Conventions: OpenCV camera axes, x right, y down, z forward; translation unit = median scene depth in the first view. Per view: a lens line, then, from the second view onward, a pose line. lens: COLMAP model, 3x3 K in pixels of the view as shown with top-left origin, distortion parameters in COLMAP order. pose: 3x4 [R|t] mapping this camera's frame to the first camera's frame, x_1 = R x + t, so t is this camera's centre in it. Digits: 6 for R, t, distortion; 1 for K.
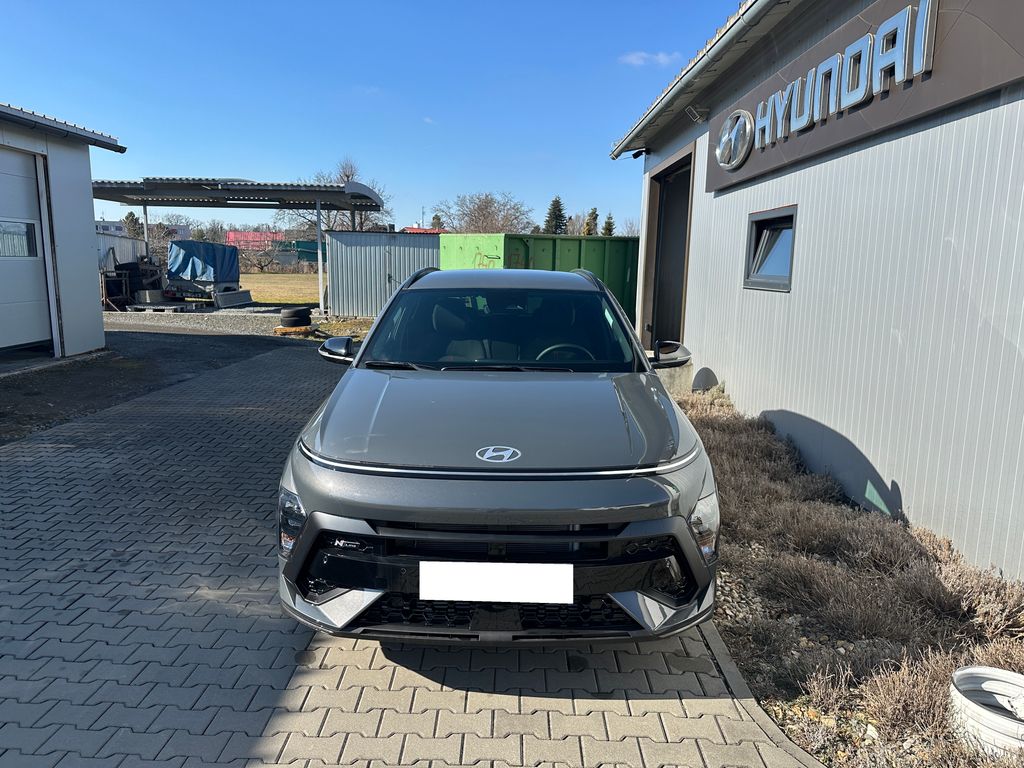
lens RADIAL K [[724.2, 0, 512.0], [0, 724.2, 384.0], [0, 0, 1]] dist [-0.001014, -0.003788]
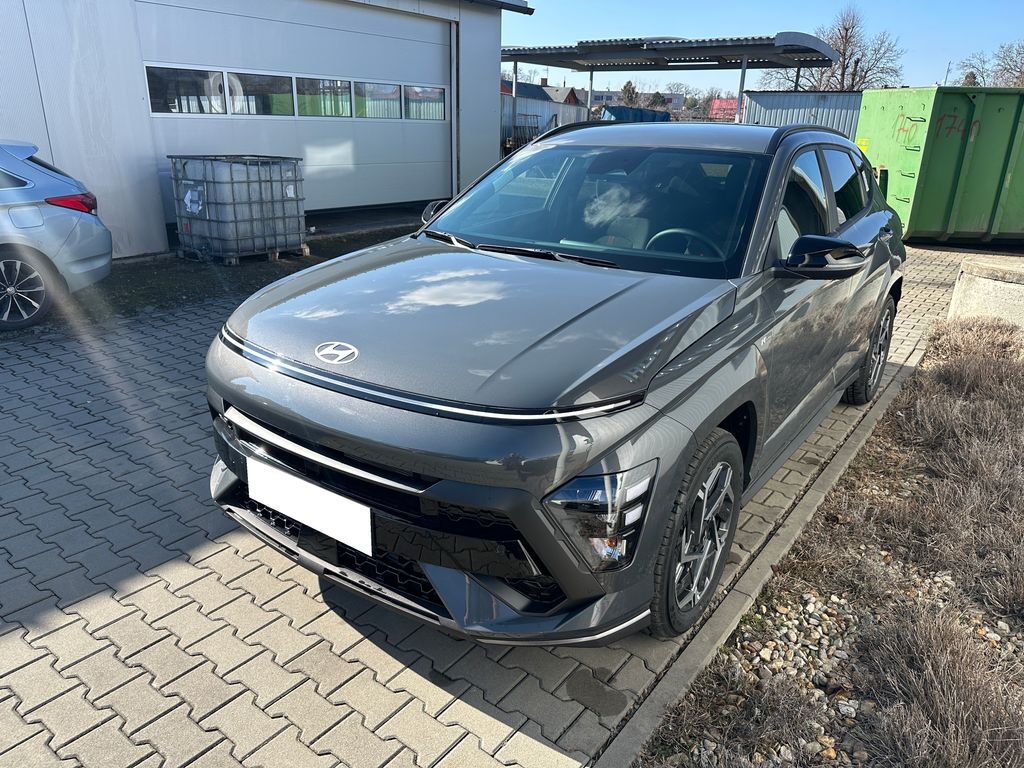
lens RADIAL K [[721.1, 0, 512.0], [0, 721.1, 384.0], [0, 0, 1]] dist [0.022821, -0.001941]
pose [[0.804328, 0.205774, -0.557417, 0.142175], [-0.110495, 0.973555, 0.199955, -0.012090], [0.583821, -0.099238, 0.805794, 0.112187]]
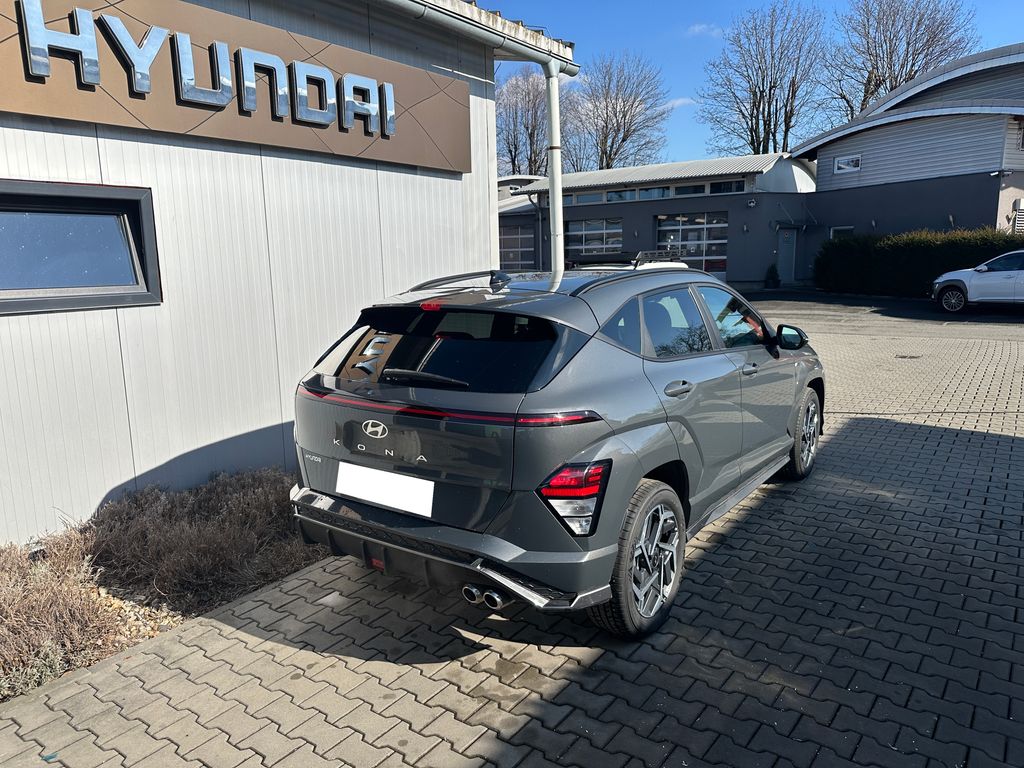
lens RADIAL K [[724.2, 0, 512.0], [0, 724.2, 384.0], [0, 0, 1]] dist [-0.001014, -0.003788]
pose [[-0.814732, -0.104416, 0.570358, -0.198898], [0.101369, 0.942855, 0.317410, -0.138962], [-0.570907, 0.316421, -0.757590, 0.784246]]
